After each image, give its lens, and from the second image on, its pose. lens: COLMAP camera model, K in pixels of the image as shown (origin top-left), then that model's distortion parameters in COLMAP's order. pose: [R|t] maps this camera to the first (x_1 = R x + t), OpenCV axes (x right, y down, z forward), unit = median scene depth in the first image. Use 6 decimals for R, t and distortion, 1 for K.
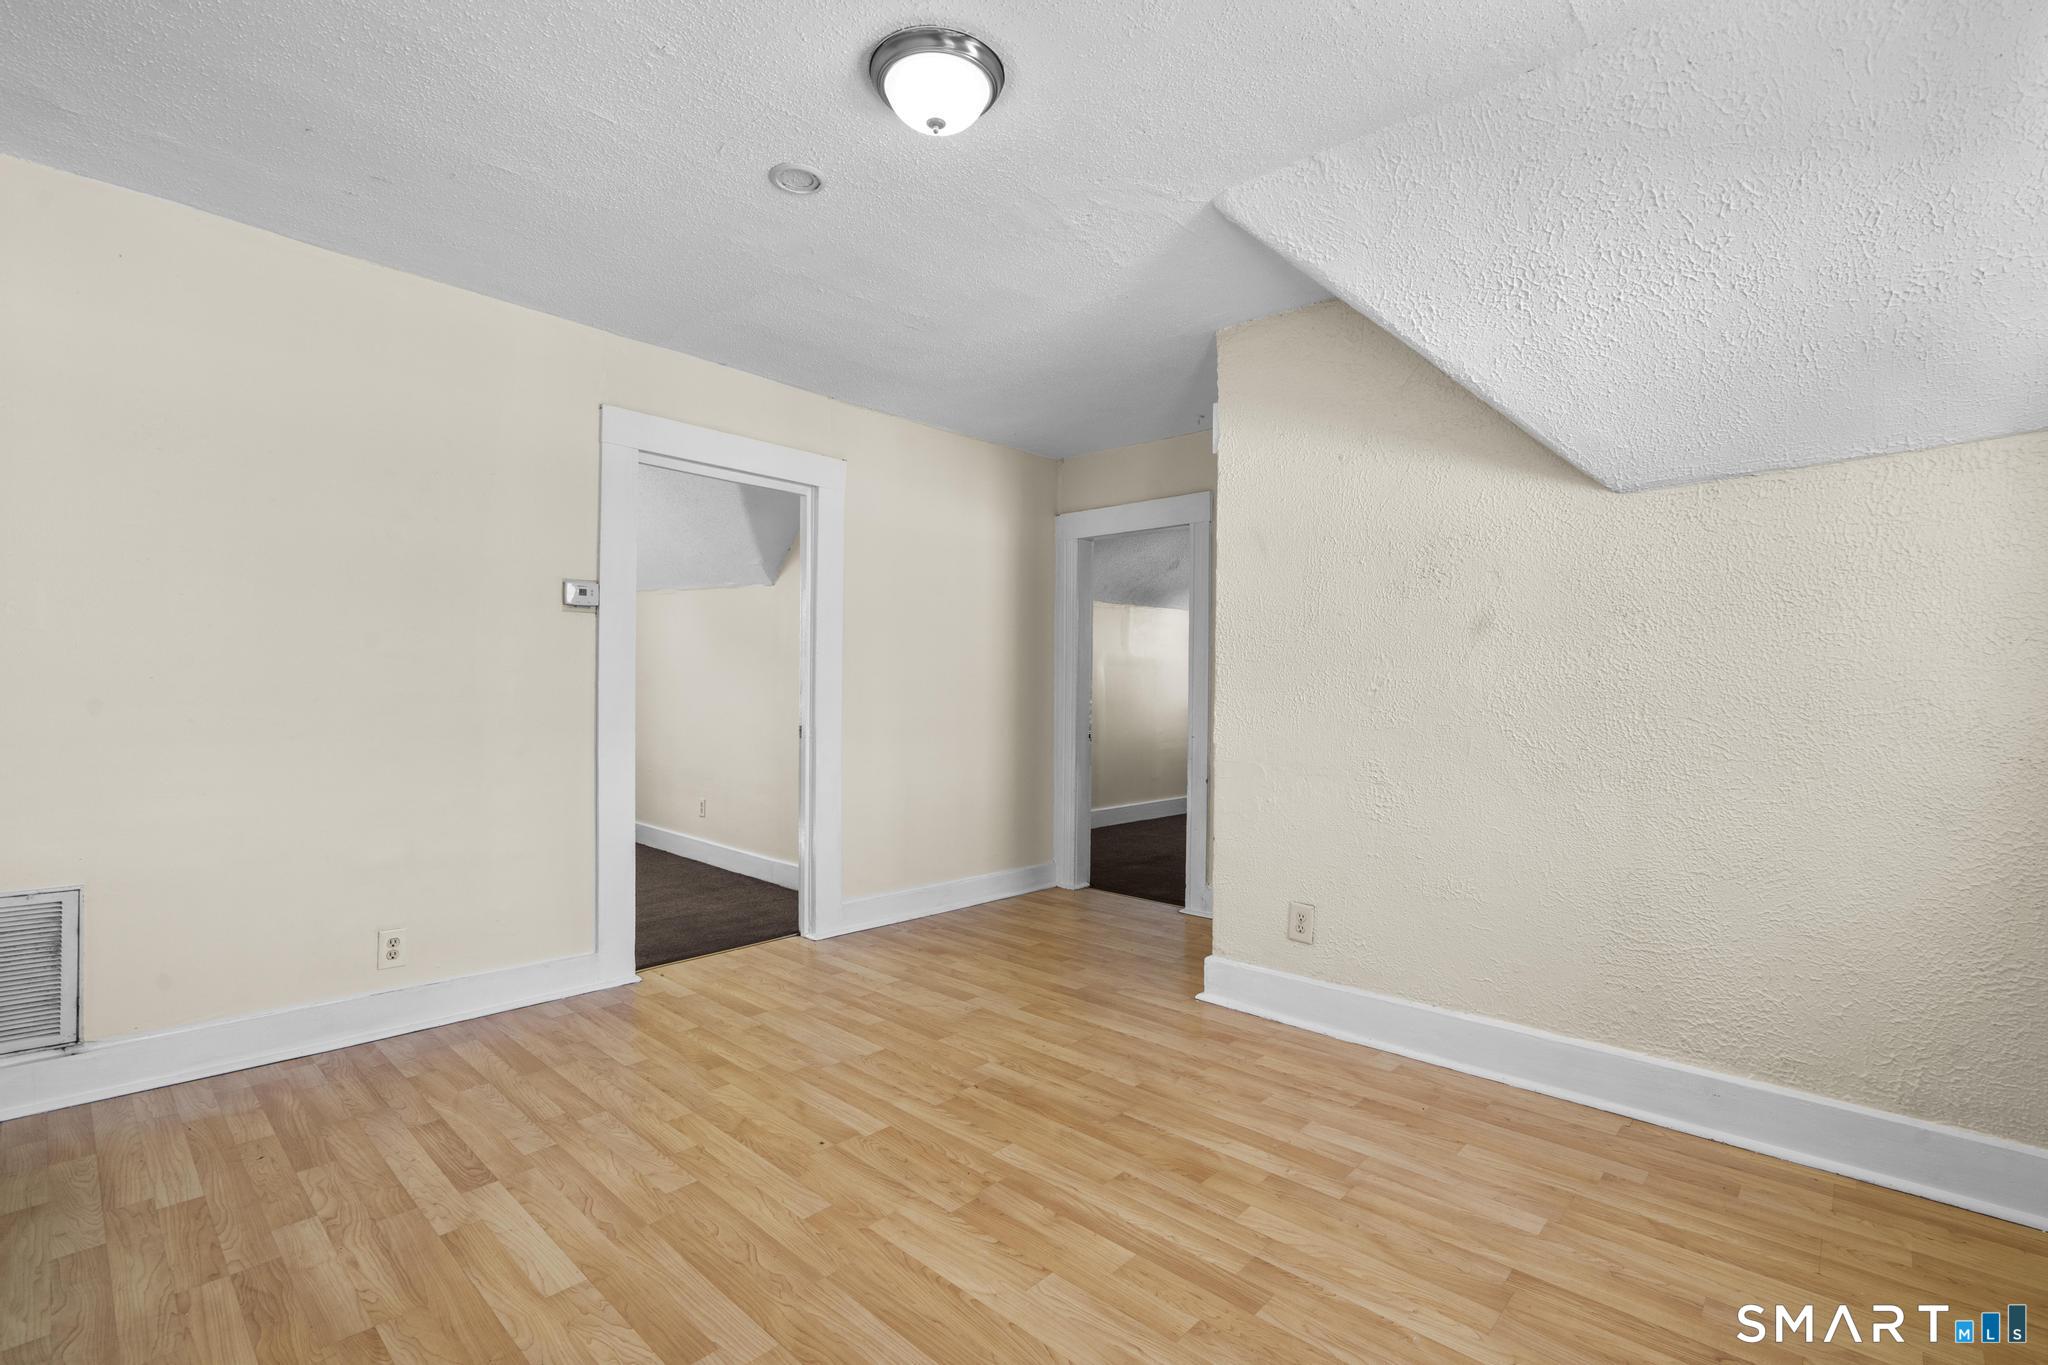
lens RADIAL K [[914.9, 0, 1020.6], [0, 914.9, 683.9], [0, 0, 1]] dist [-0.012206, 0.004153]
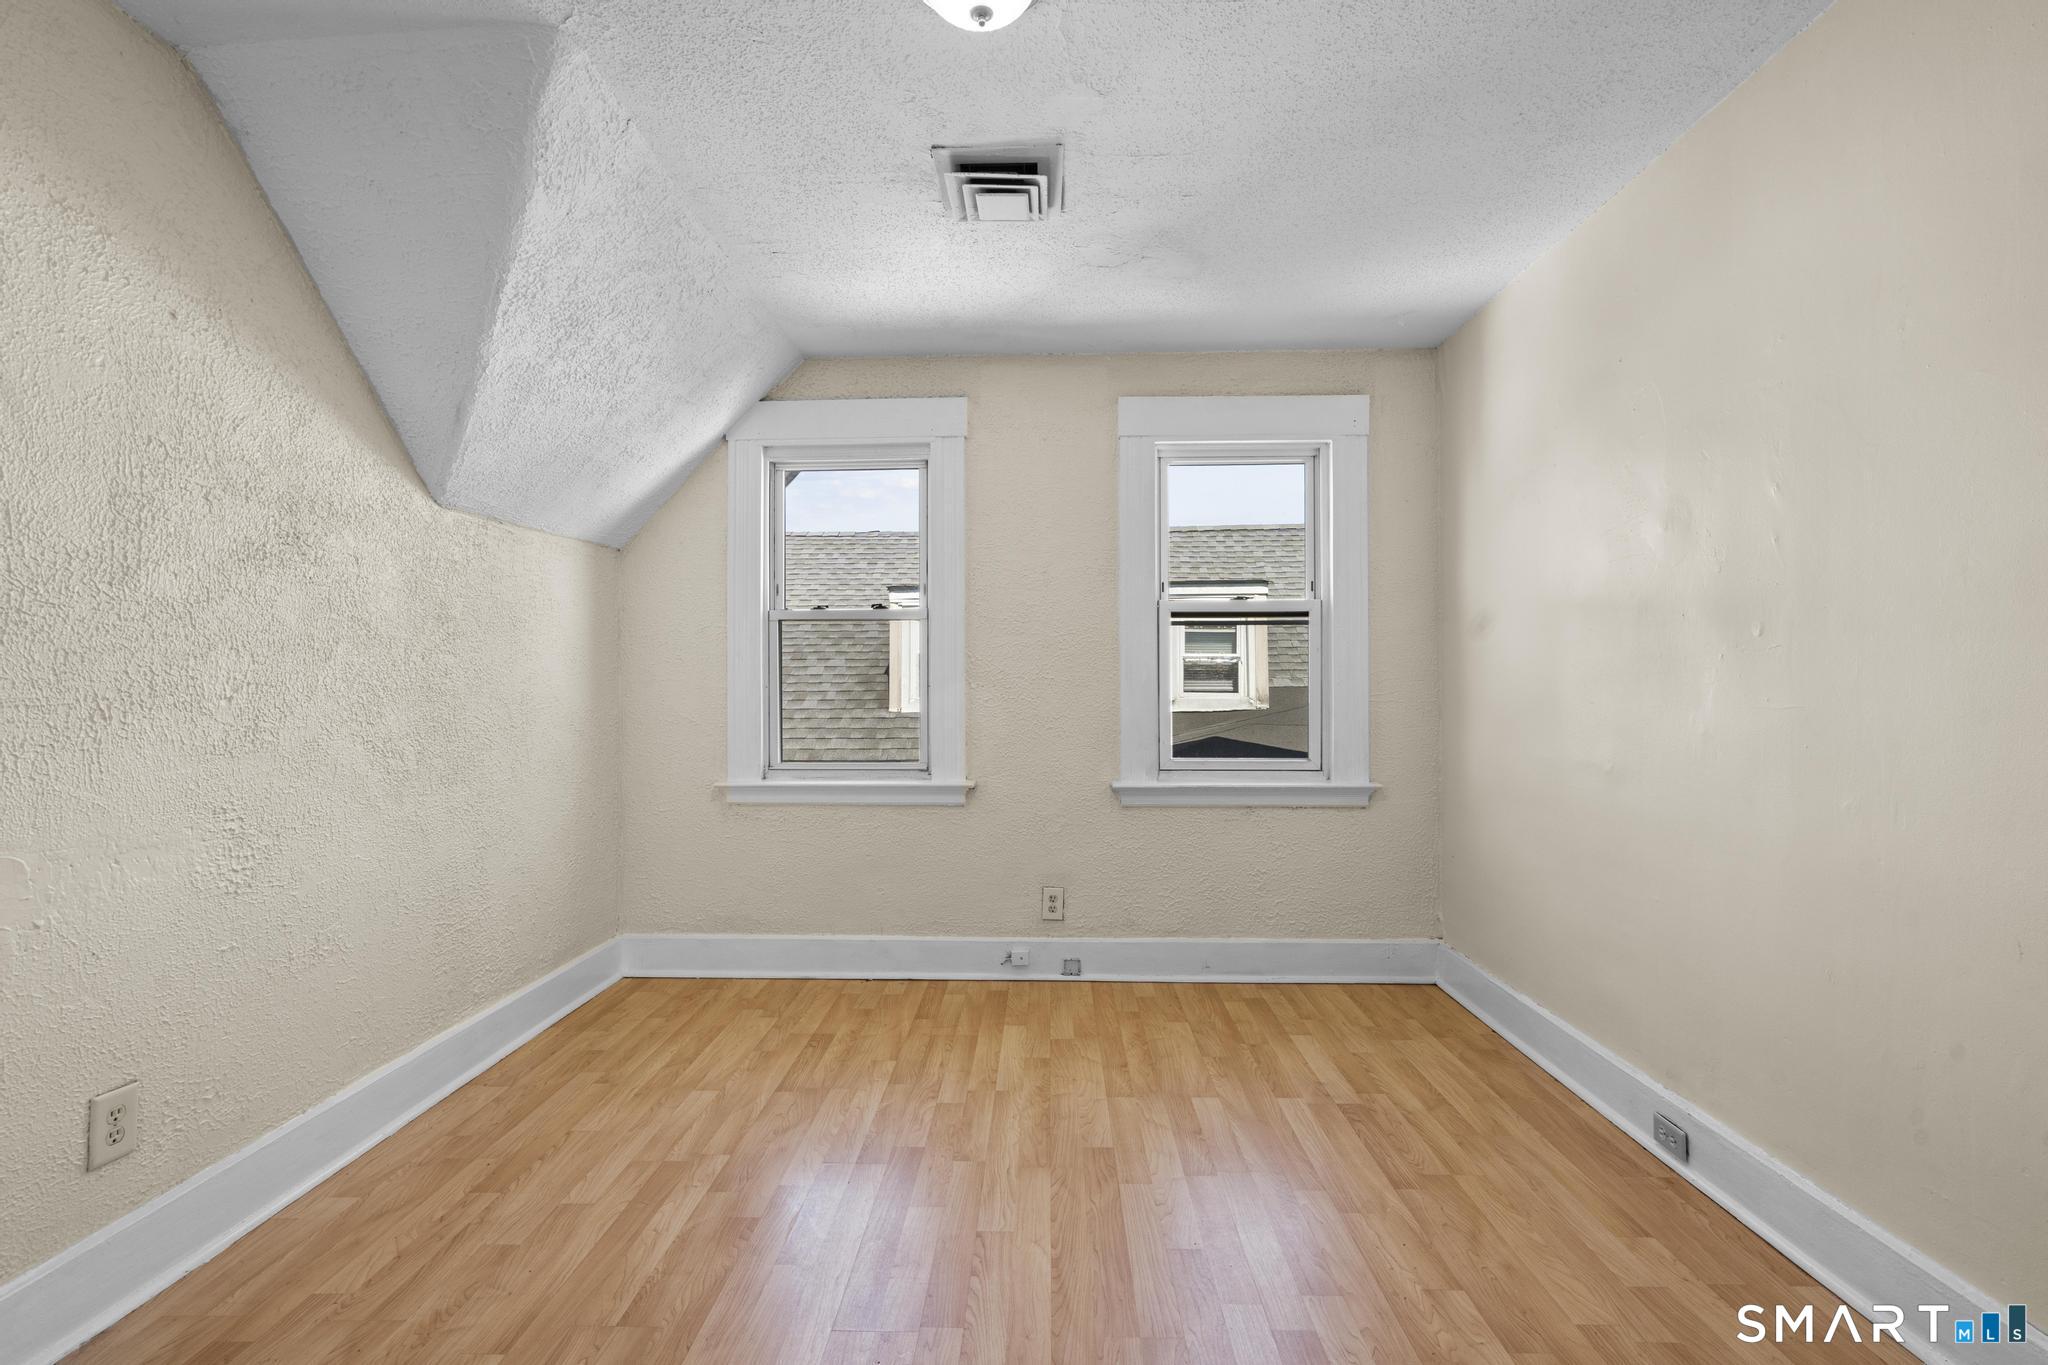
lens RADIAL K [[914.9, 0, 1027.9], [0, 914.9, 688.4], [0, 0, 1]] dist [-0.012206, 0.004153]
pose [[-0.664464, -0.003838, 0.747311, -0.627727], [0.000694, 0.999983, 0.005753, -0.004520], [-0.747320, 0.004341, -0.664450, 1.291448]]
